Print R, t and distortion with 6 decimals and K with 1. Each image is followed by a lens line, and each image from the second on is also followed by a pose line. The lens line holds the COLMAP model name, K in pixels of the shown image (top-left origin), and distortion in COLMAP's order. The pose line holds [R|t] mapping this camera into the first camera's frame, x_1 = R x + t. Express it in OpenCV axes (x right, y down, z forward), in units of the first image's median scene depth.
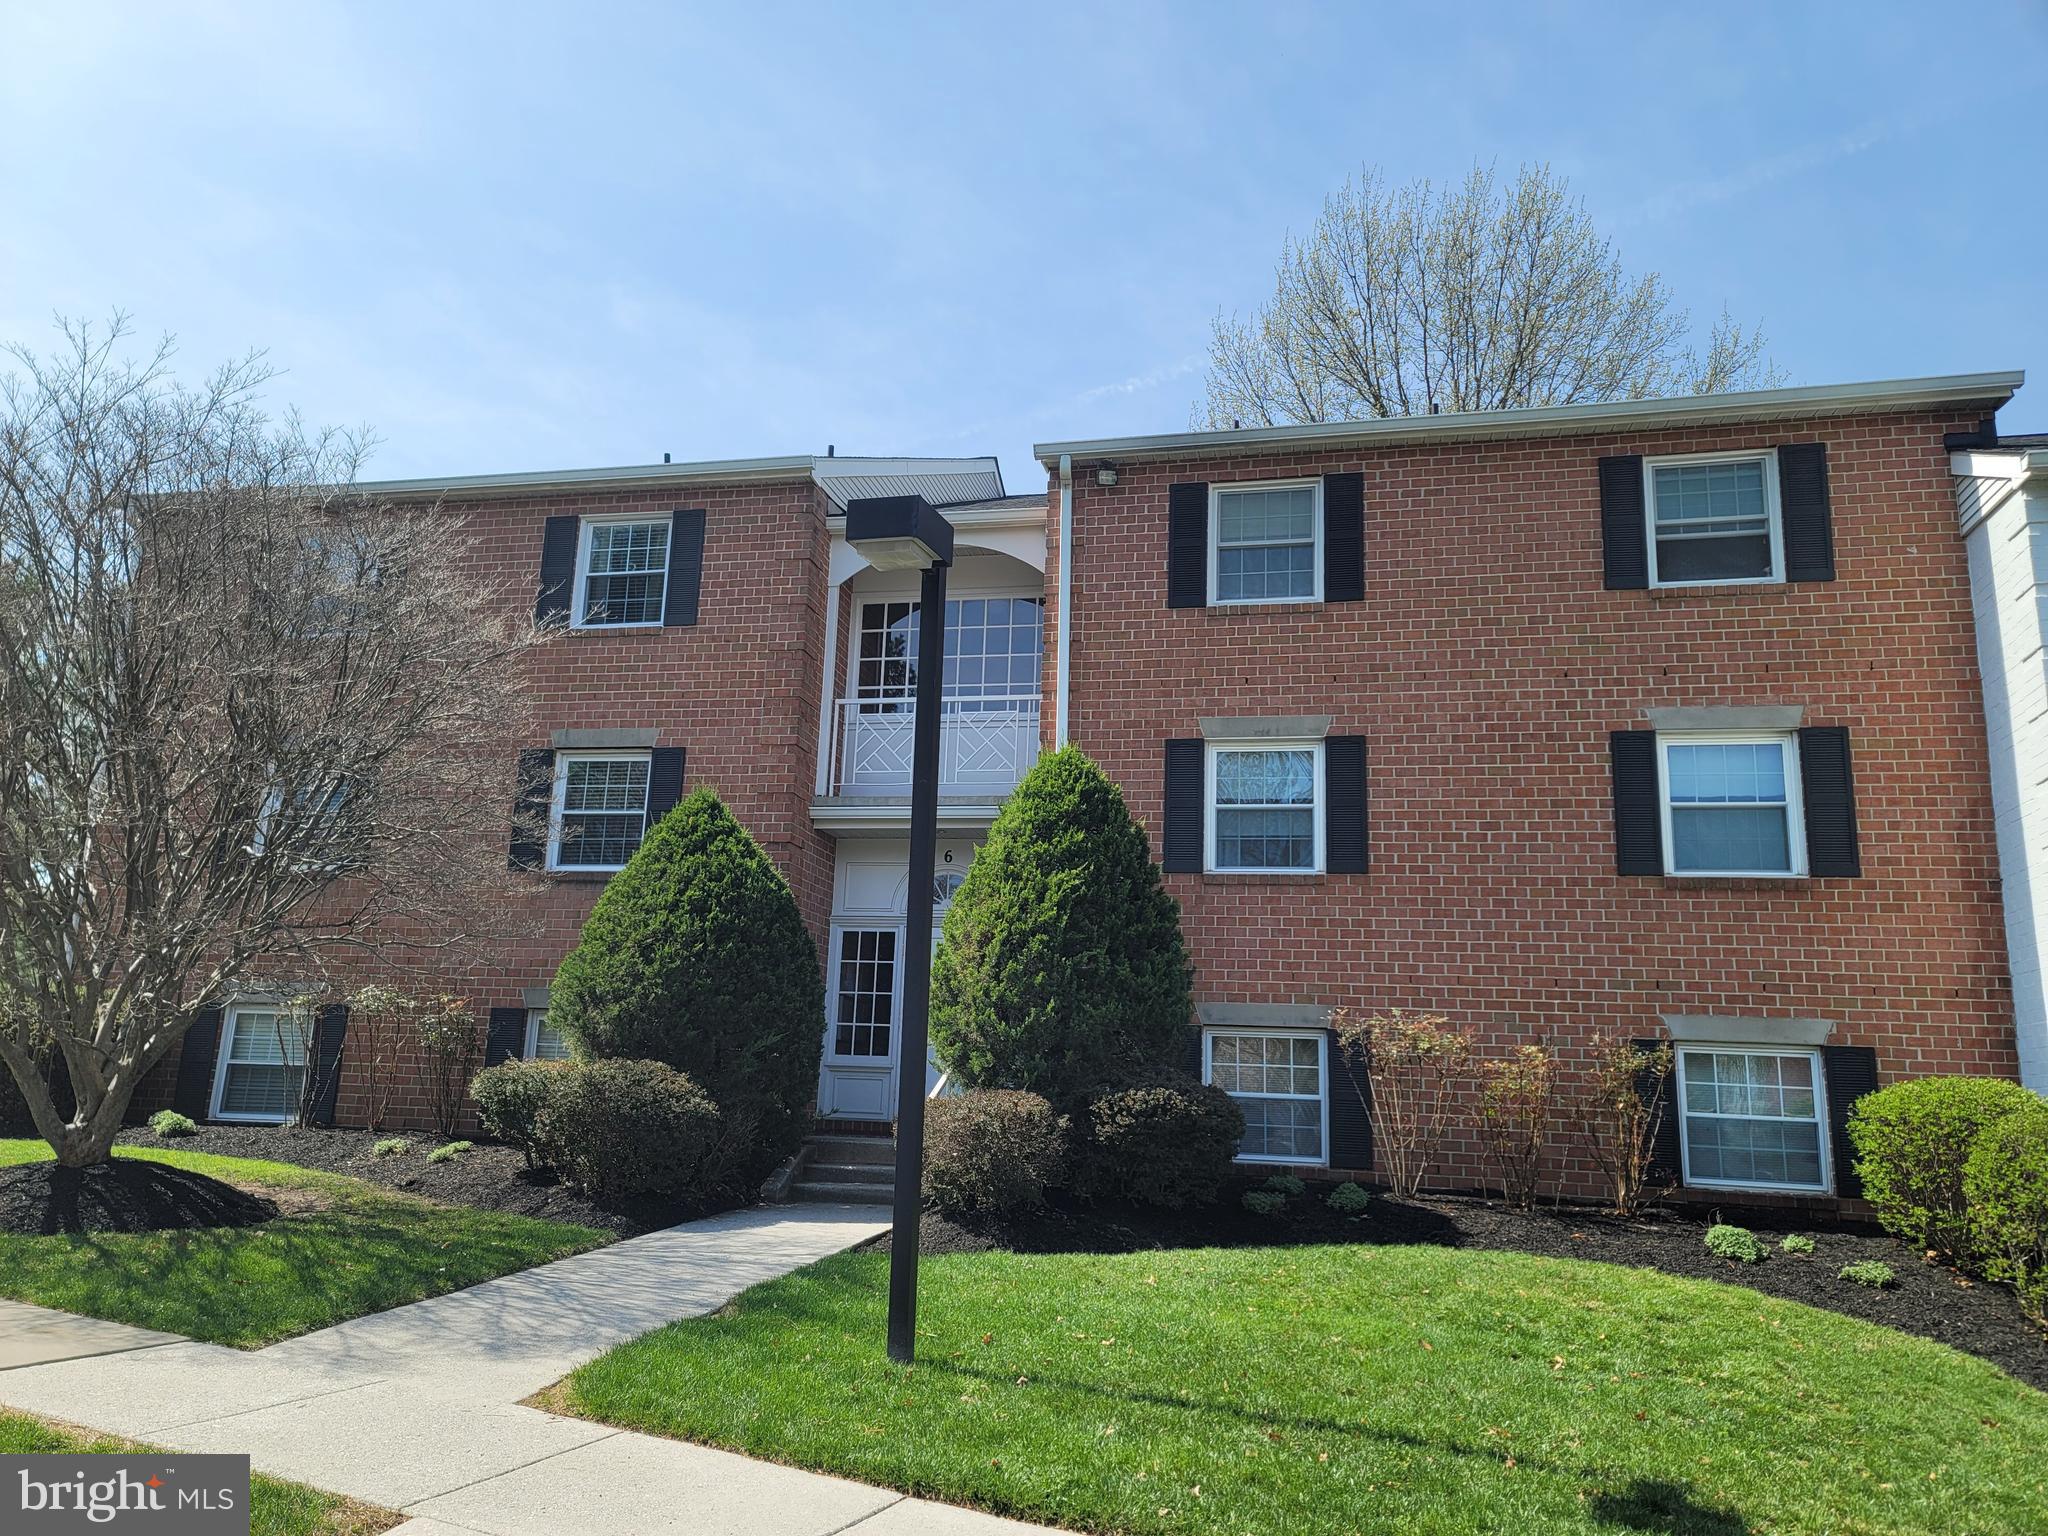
lens RADIAL K [[1506.2, 0, 1024.5], [0, 1506.2, 759.8], [0, 0, 1]] dist [0.056856, -0.034574]
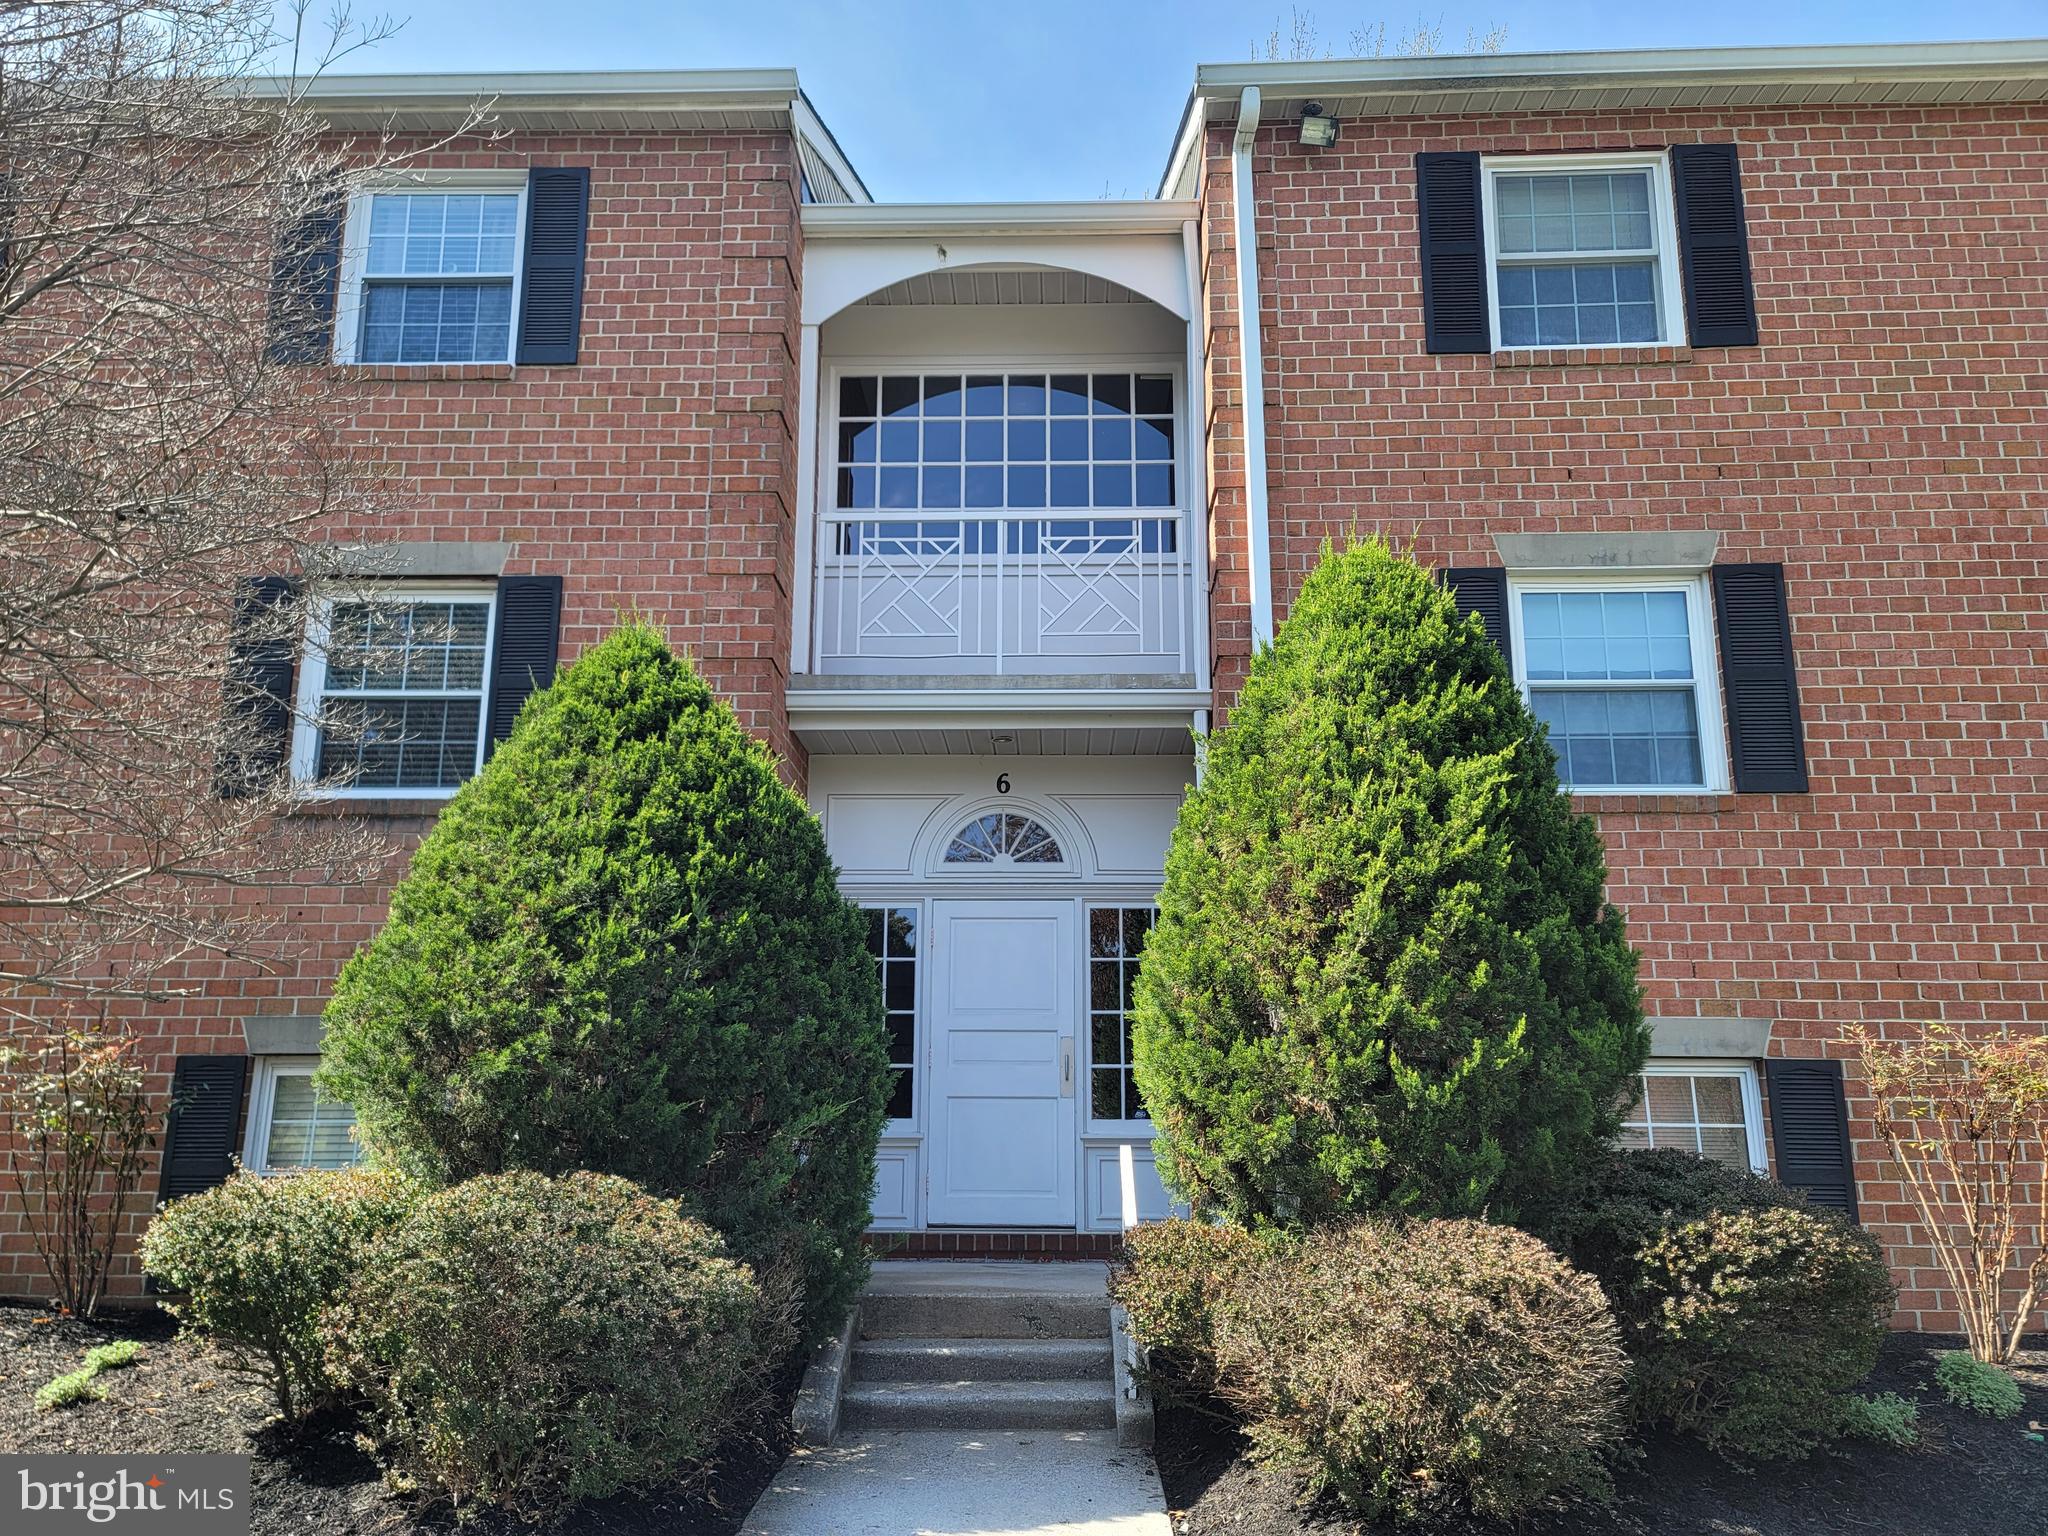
lens RADIAL K [[1506.2, 0, 1026.1], [0, 1506.2, 772.5], [0, 0, 1]] dist [0.056856, -0.034574]
pose [[0.981603, 0.008584, 0.190743, -0.182743], [-0.008885, 0.999960, 0.000722, 0.069303], [-0.190729, -0.002403, 0.981640, 0.471918]]
